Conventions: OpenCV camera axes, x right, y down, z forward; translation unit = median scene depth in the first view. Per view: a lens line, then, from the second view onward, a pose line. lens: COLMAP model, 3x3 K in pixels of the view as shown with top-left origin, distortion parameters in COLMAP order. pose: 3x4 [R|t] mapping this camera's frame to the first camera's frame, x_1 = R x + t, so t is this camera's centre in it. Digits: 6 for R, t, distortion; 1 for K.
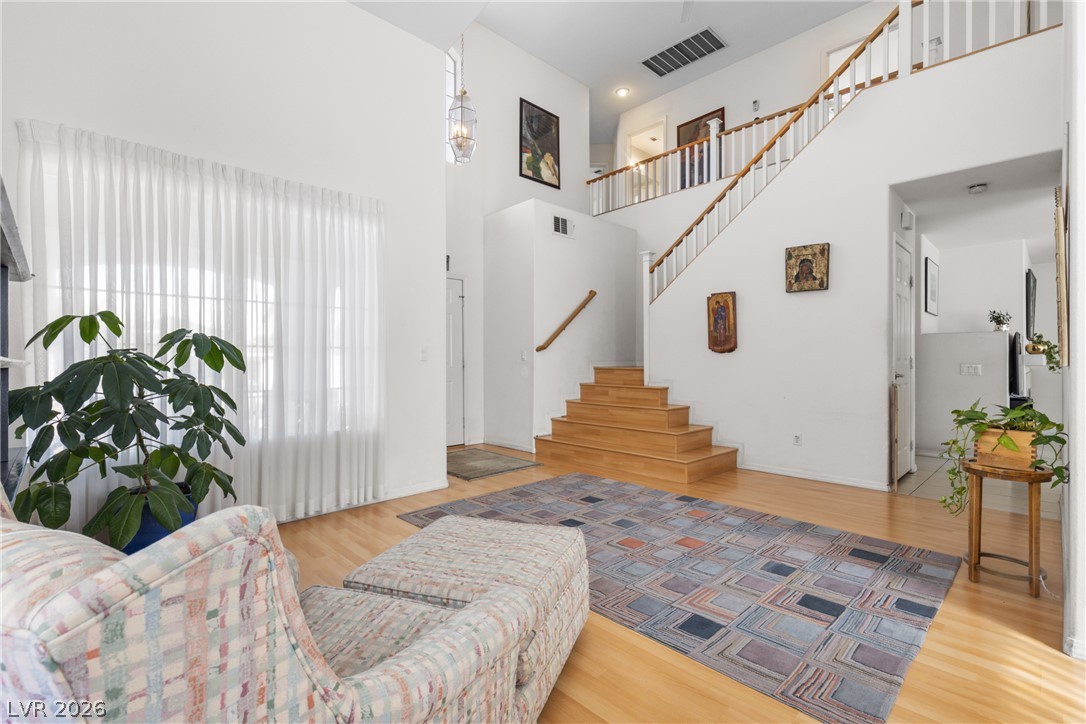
lens RADIAL K [[487.5, 0, 547.4], [0, 487.5, 366.9], [0, 0, 1]] dist [0.005067, -0.000107]
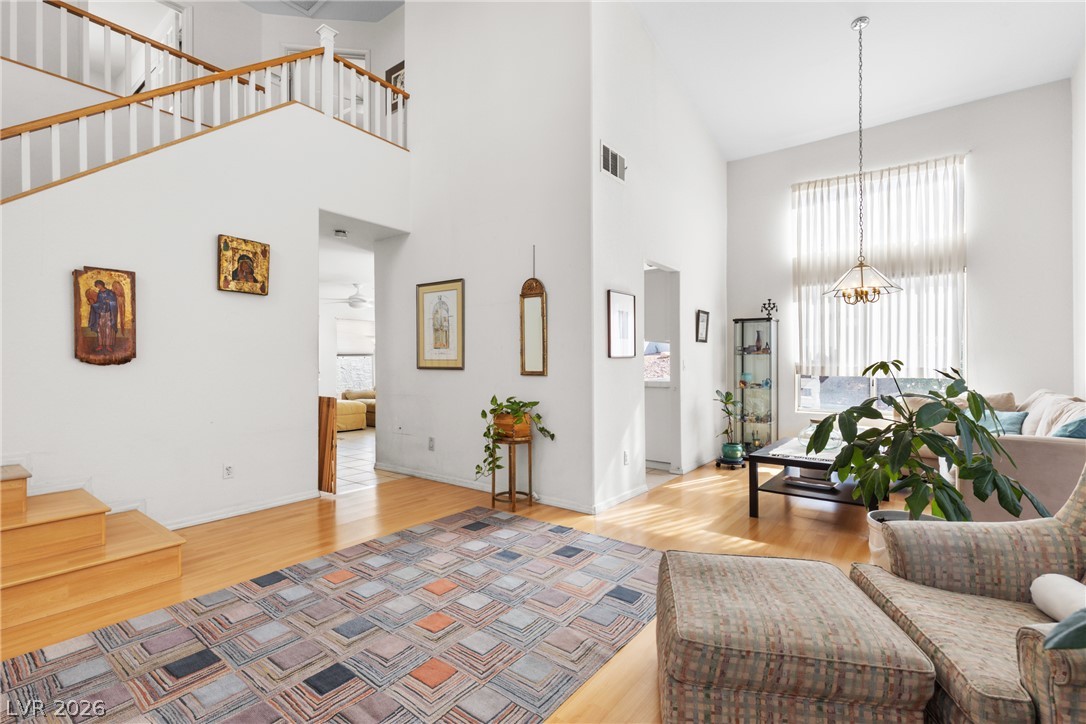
lens RADIAL K [[487.5, 0, 547.4], [0, 487.5, 366.9], [0, 0, 1]] dist [0.005067, -0.000107]
pose [[-0.143305, -0.009970, 0.989628, -0.520544], [0.013657, 0.999834, 0.012051, -0.039300], [-0.989584, 0.015243, -0.143145, 0.802042]]
